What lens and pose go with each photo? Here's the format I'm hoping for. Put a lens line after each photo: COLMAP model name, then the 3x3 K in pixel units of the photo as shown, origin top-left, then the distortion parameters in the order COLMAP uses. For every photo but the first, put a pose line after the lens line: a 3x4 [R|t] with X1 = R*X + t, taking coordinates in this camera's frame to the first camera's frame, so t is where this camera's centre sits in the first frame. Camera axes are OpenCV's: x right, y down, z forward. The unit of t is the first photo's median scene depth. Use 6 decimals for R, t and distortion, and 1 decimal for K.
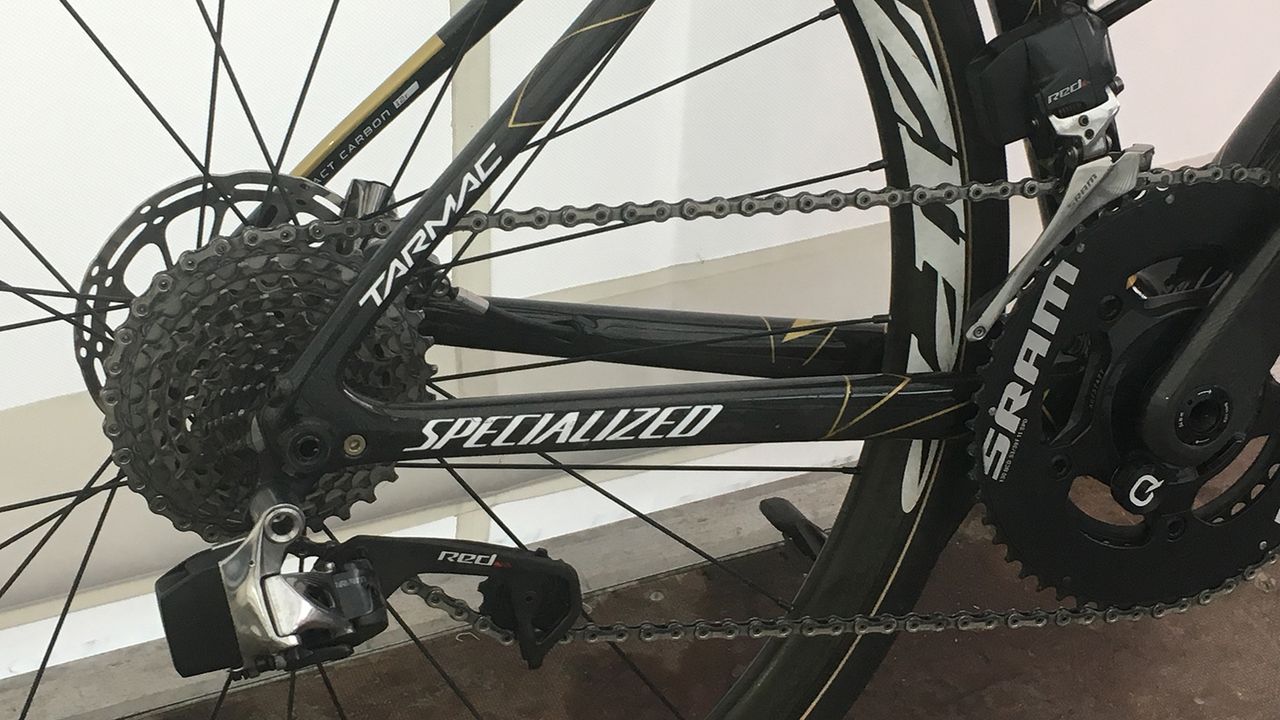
lens RADIAL K [[2108.3, 0, 642.5], [0, 2108.3, 354.5], [0, 0, 1]] dist [0.054210, 0.000000]
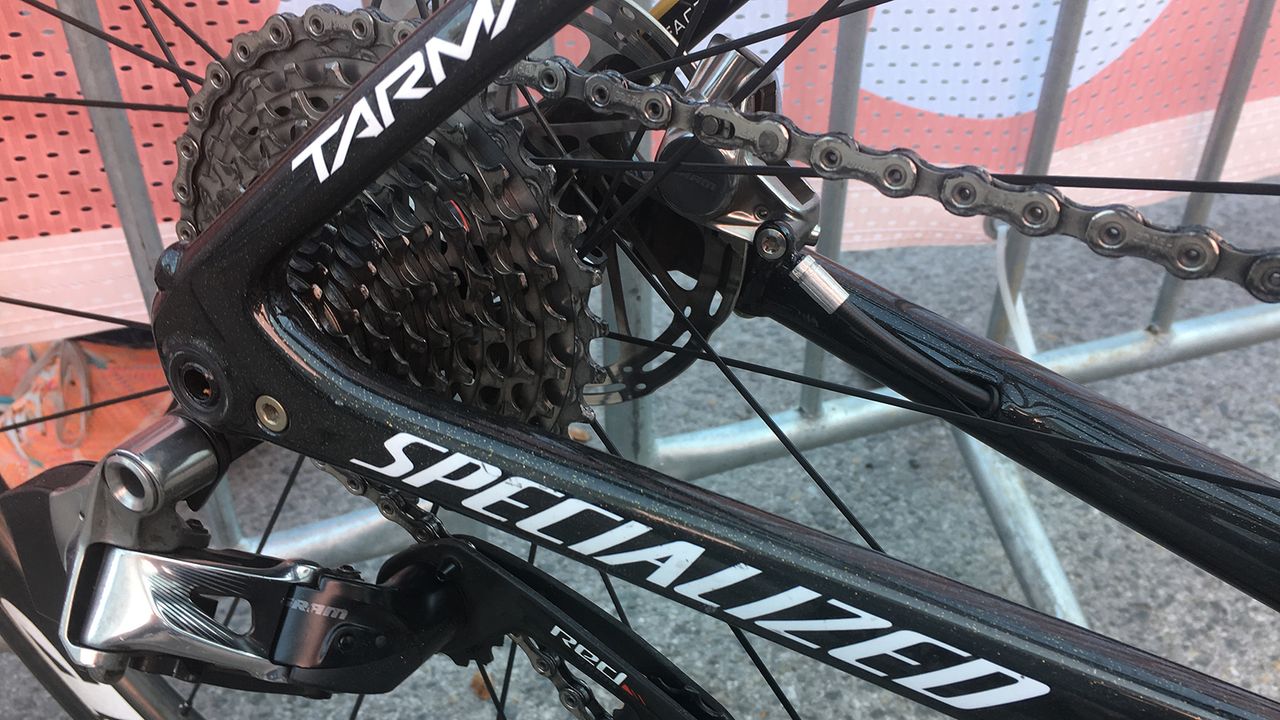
lens RADIAL K [[1108.5, 0, 651.4], [0, 1108.5, 368.6], [0, 0, 1]] dist [0.049572, -0.038623]
pose [[0.689580, 0.403721, -0.601239, 0.090048], [-0.336636, 0.913748, 0.227466, -0.059136], [0.641214, 0.045543, 0.766010, 0.731384]]
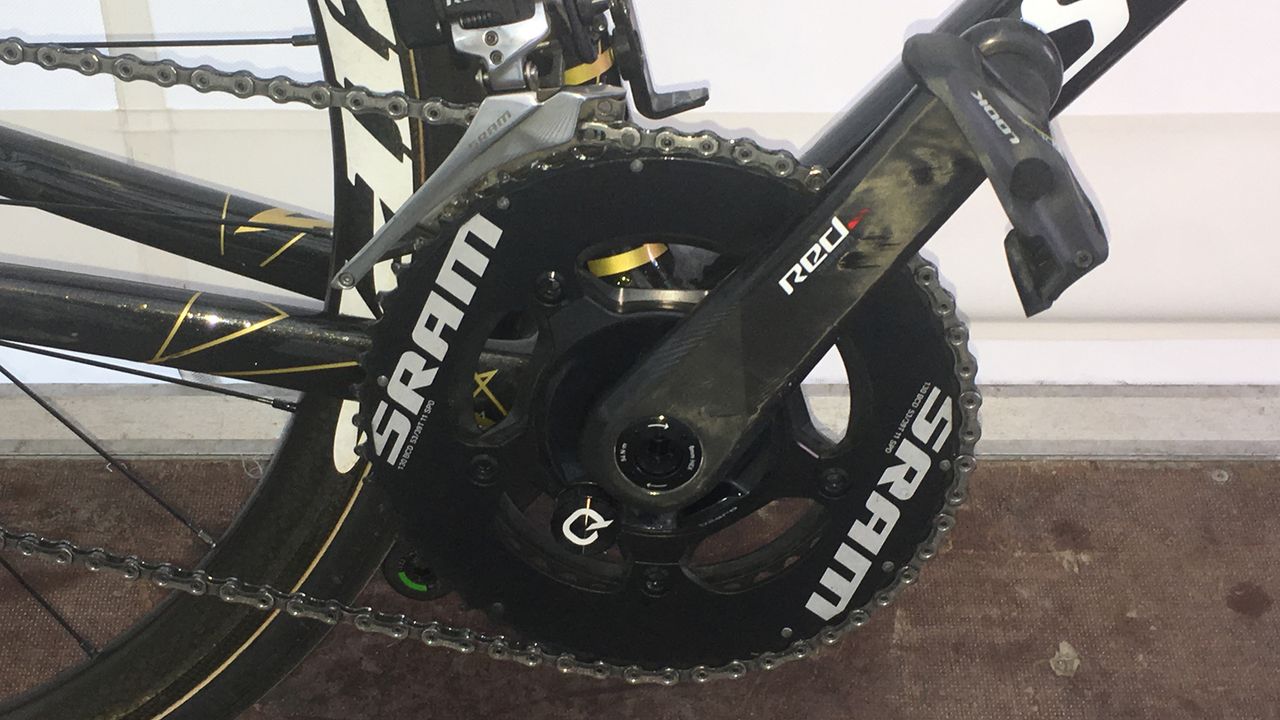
lens RADIAL K [[2108.3, 0, 637.2], [0, 2108.3, 360.1], [0, 0, 1]] dist [0.054210, 0.000000]
pose [[0.925837, 0.247336, -0.285745, 0.483467], [-0.211113, 0.965605, 0.151786, -0.121386], [0.313459, -0.080205, 0.946209, 0.295499]]
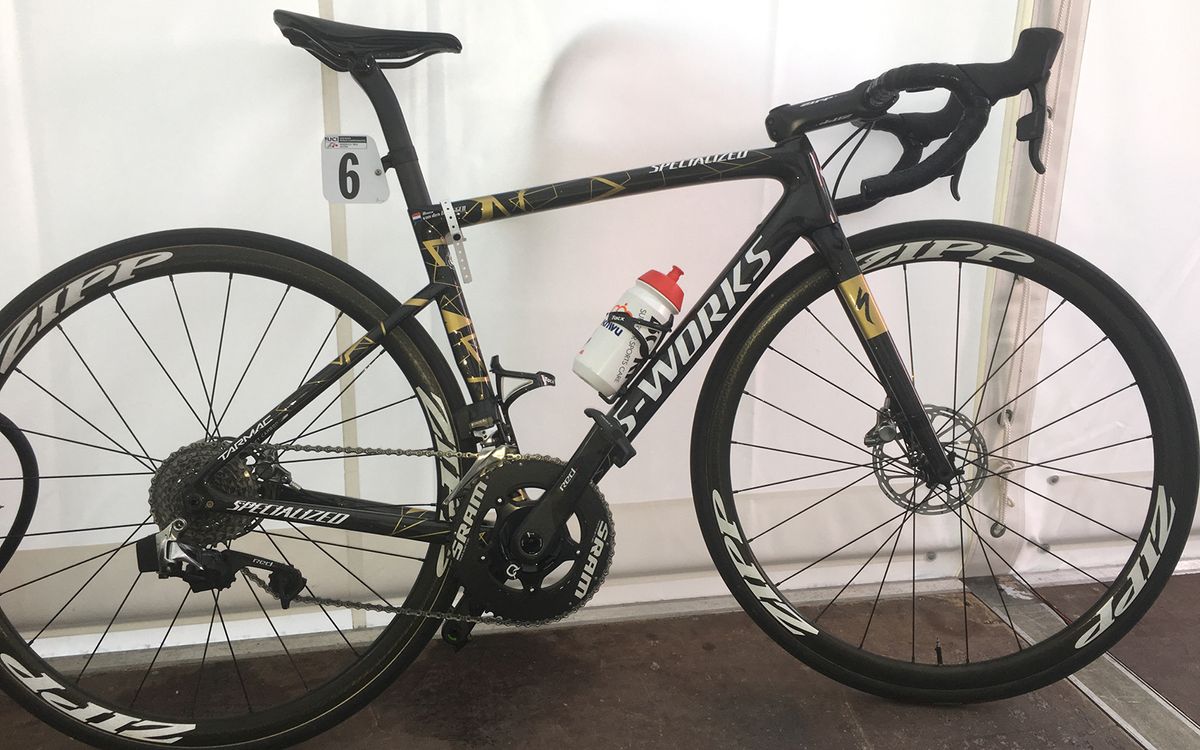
lens RADIAL K [[985.6, 0, 594.1], [0, 985.6, 364.6], [0, 0, 1]] dist [0.059266, -0.001236]
pose [[0.978727, 0.031223, -0.202776, 0.631799], [-0.101968, 0.931668, -0.348707, 0.269864], [0.178032, 0.361966, 0.915033, -0.297502]]
